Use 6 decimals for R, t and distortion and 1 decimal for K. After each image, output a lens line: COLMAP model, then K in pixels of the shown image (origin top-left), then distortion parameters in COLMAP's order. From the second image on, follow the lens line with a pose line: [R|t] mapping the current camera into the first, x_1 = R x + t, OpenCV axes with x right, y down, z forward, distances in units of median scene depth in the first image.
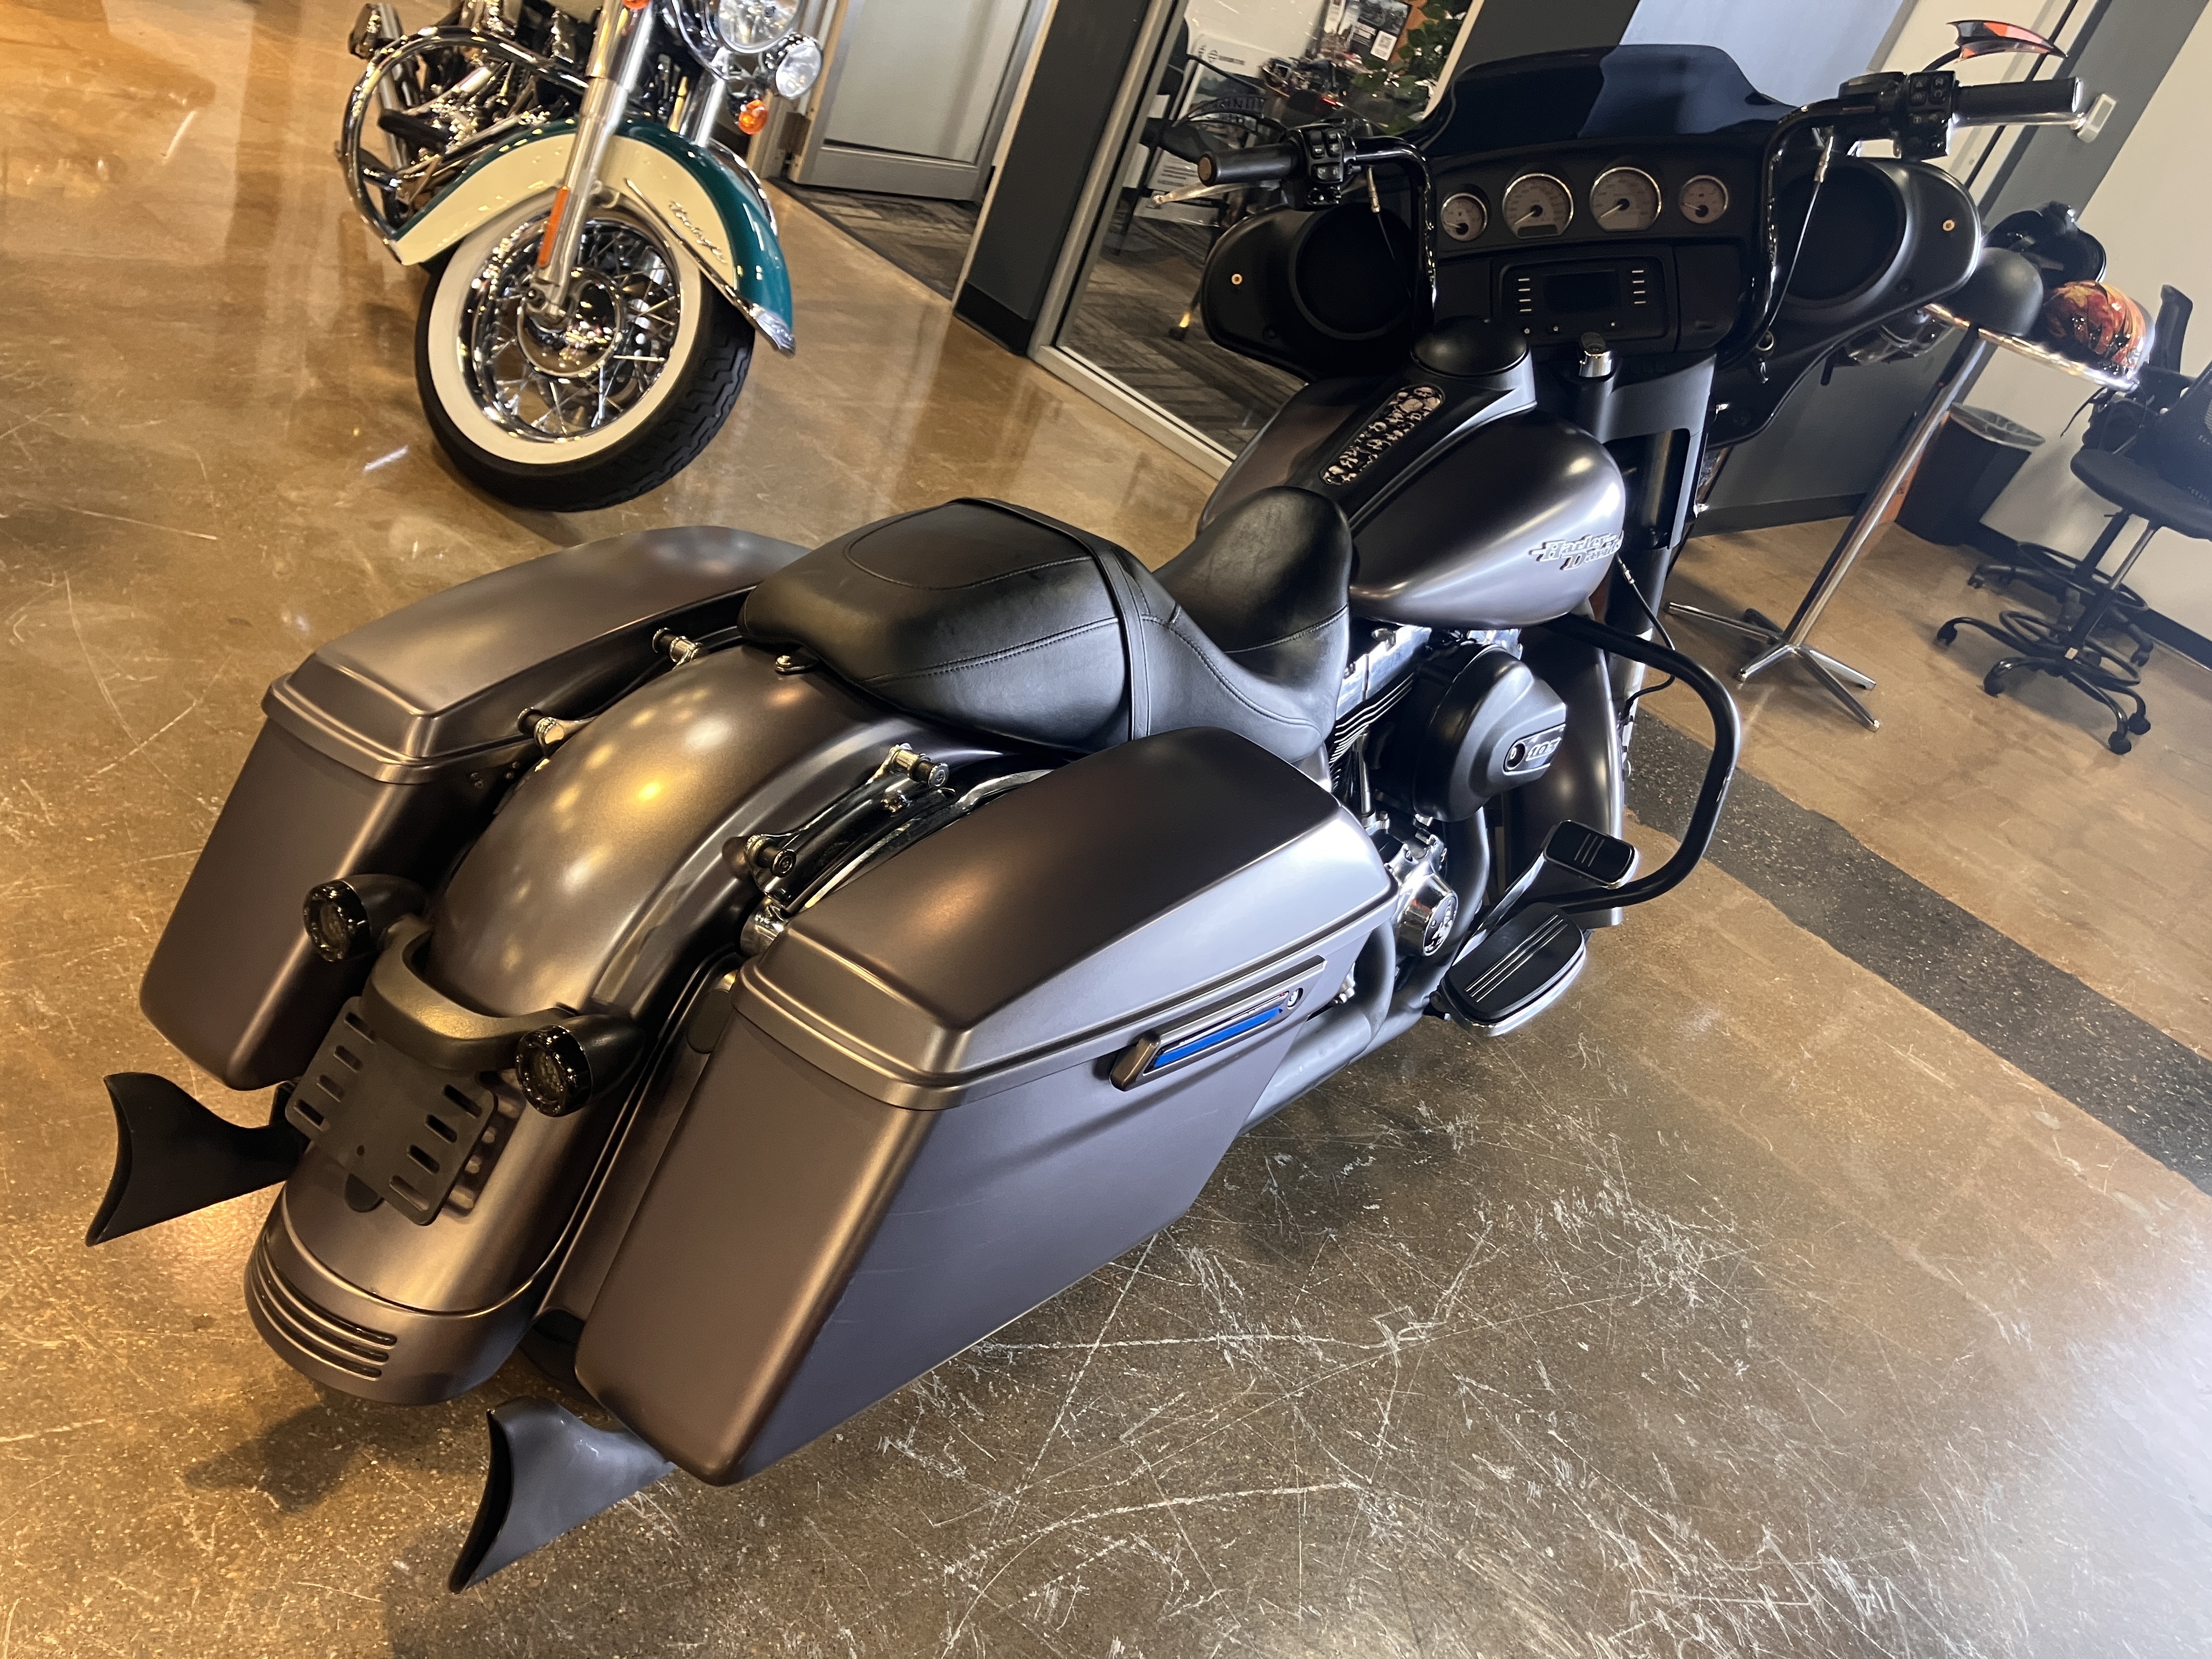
lens RADIAL K [[1800.4, 0, 1106.0], [0, 1800.4, 829.5], [0, 0, 1]] dist [0.026328, -0.010947]
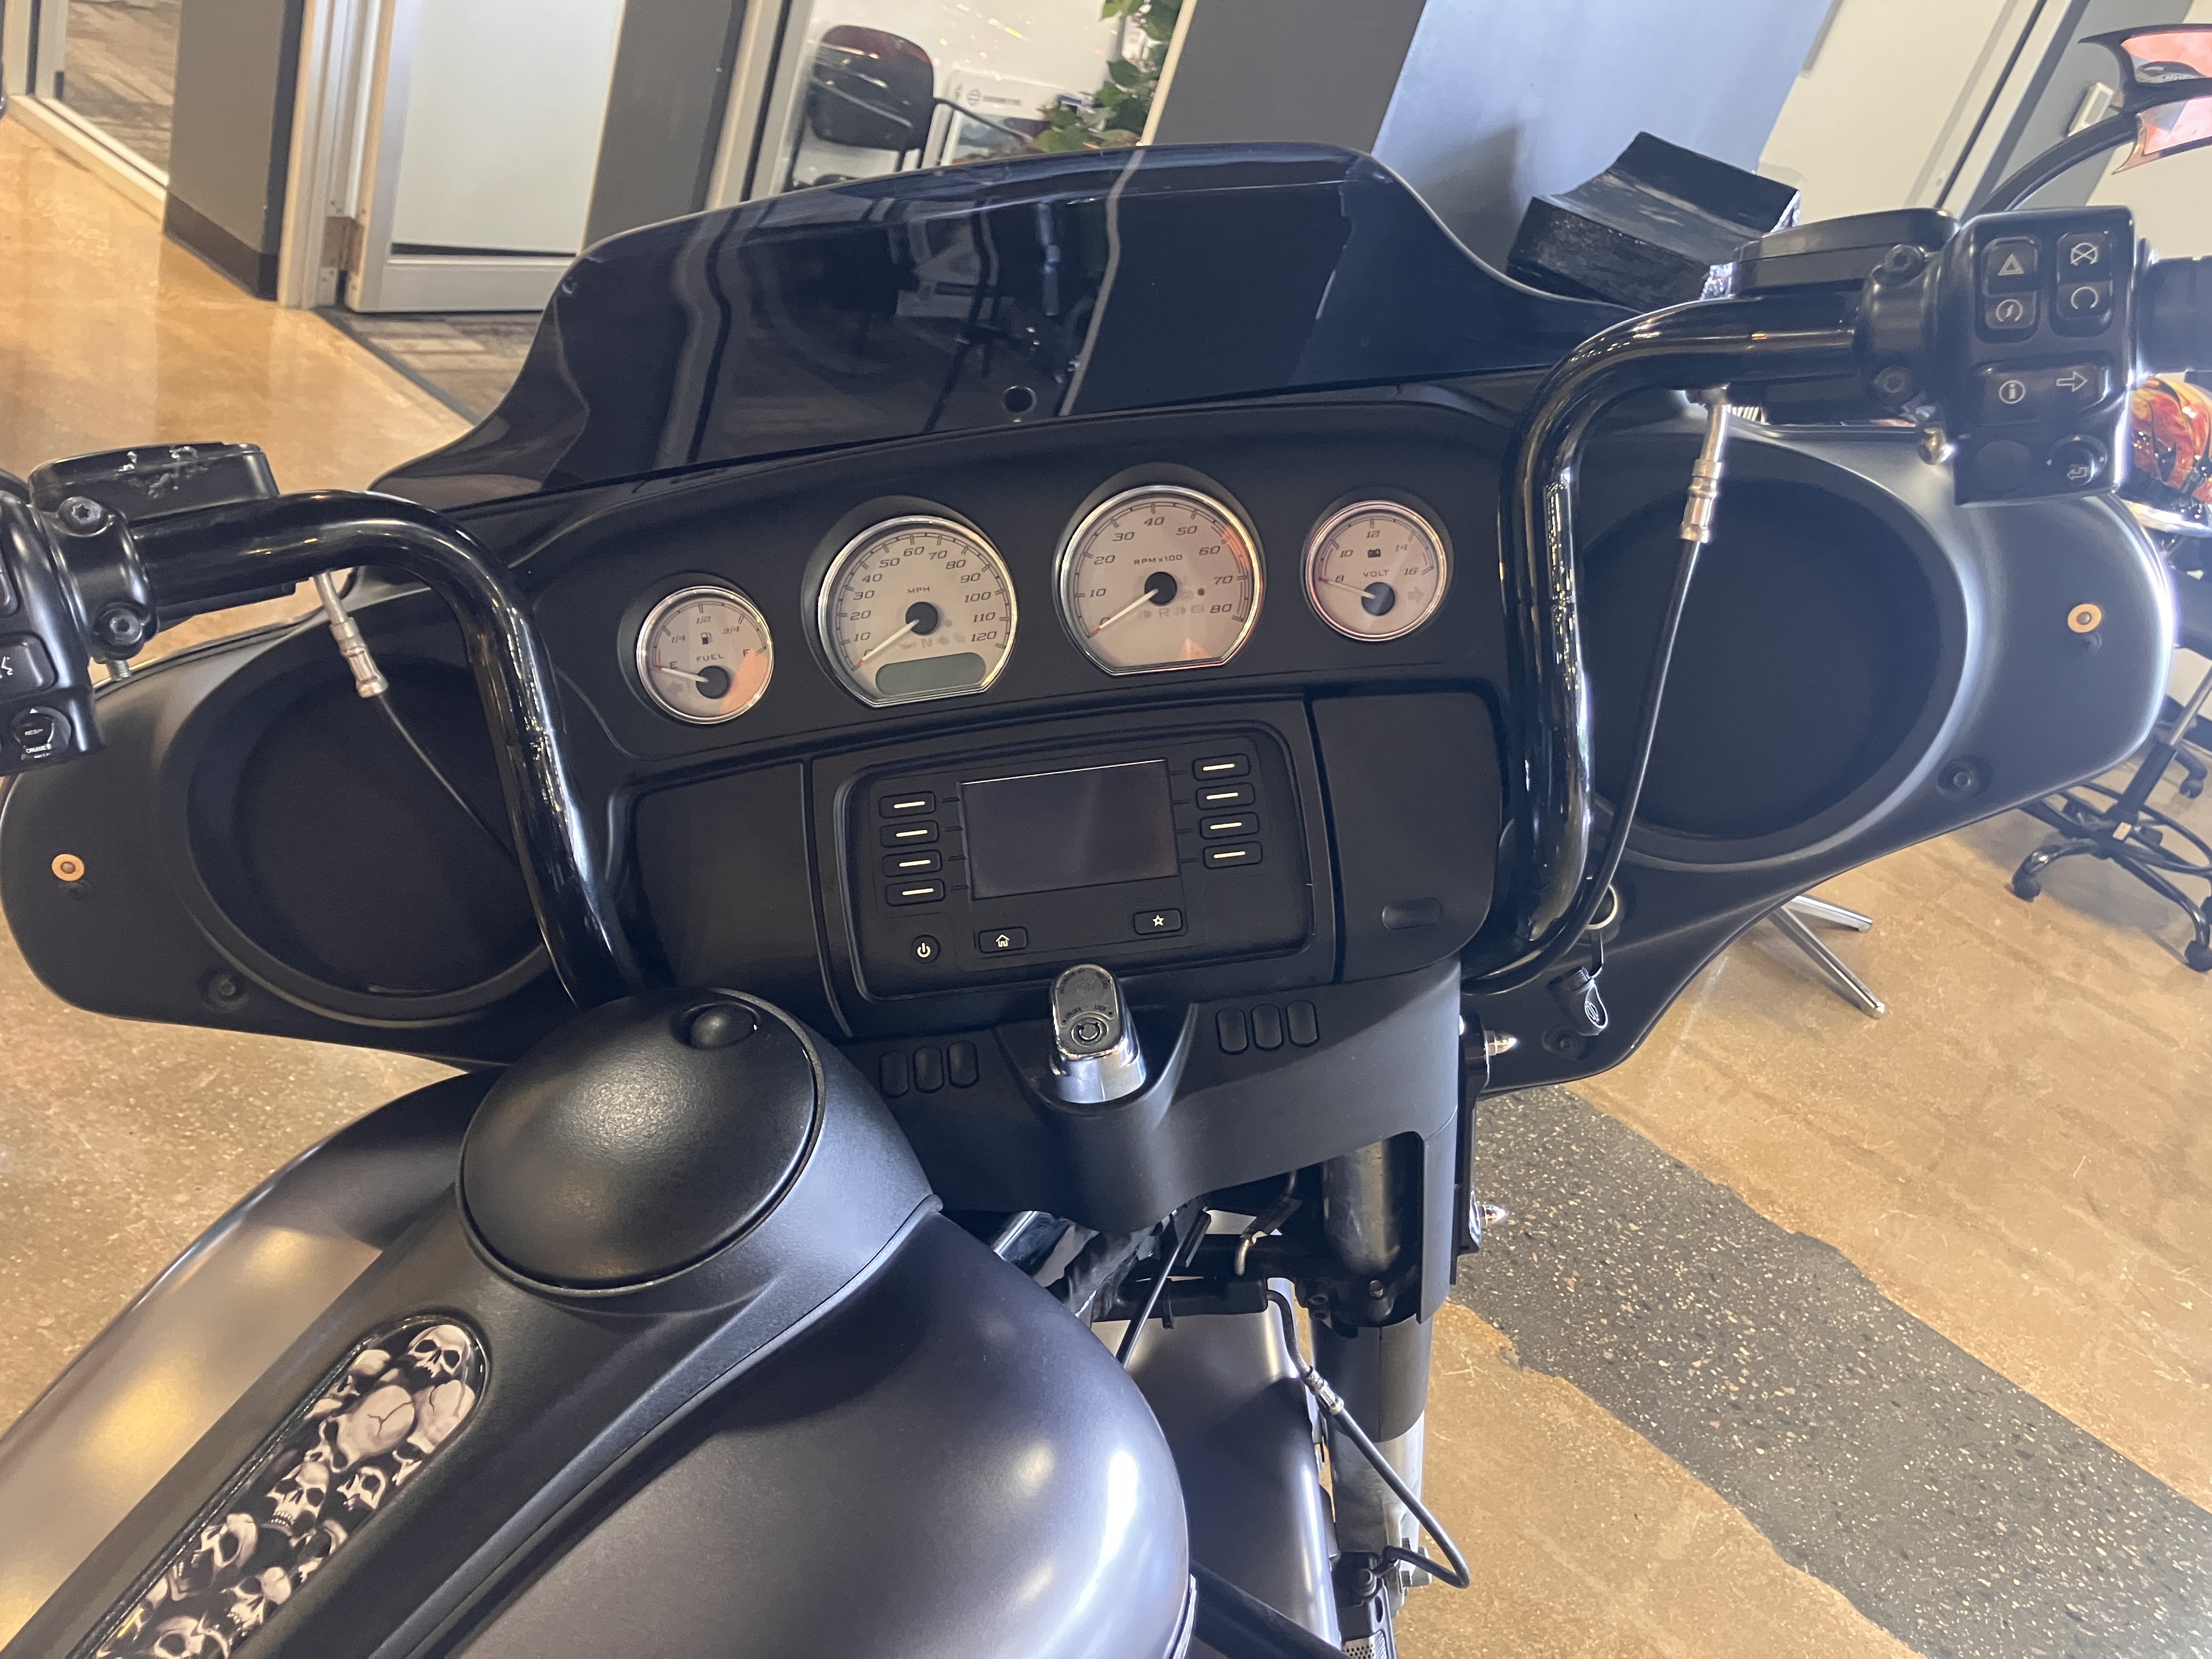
lens RADIAL K [[1806.6, 0, 1128.6], [0, 1806.6, 830.5], [0, 0, 1]] dist [0.015292, 0.012195]
pose [[0.997527, -0.067121, 0.020838, 0.161379], [0.067342, 0.997679, -0.010063, -0.176998], [-0.020114, 0.011442, 0.999732, 0.388285]]
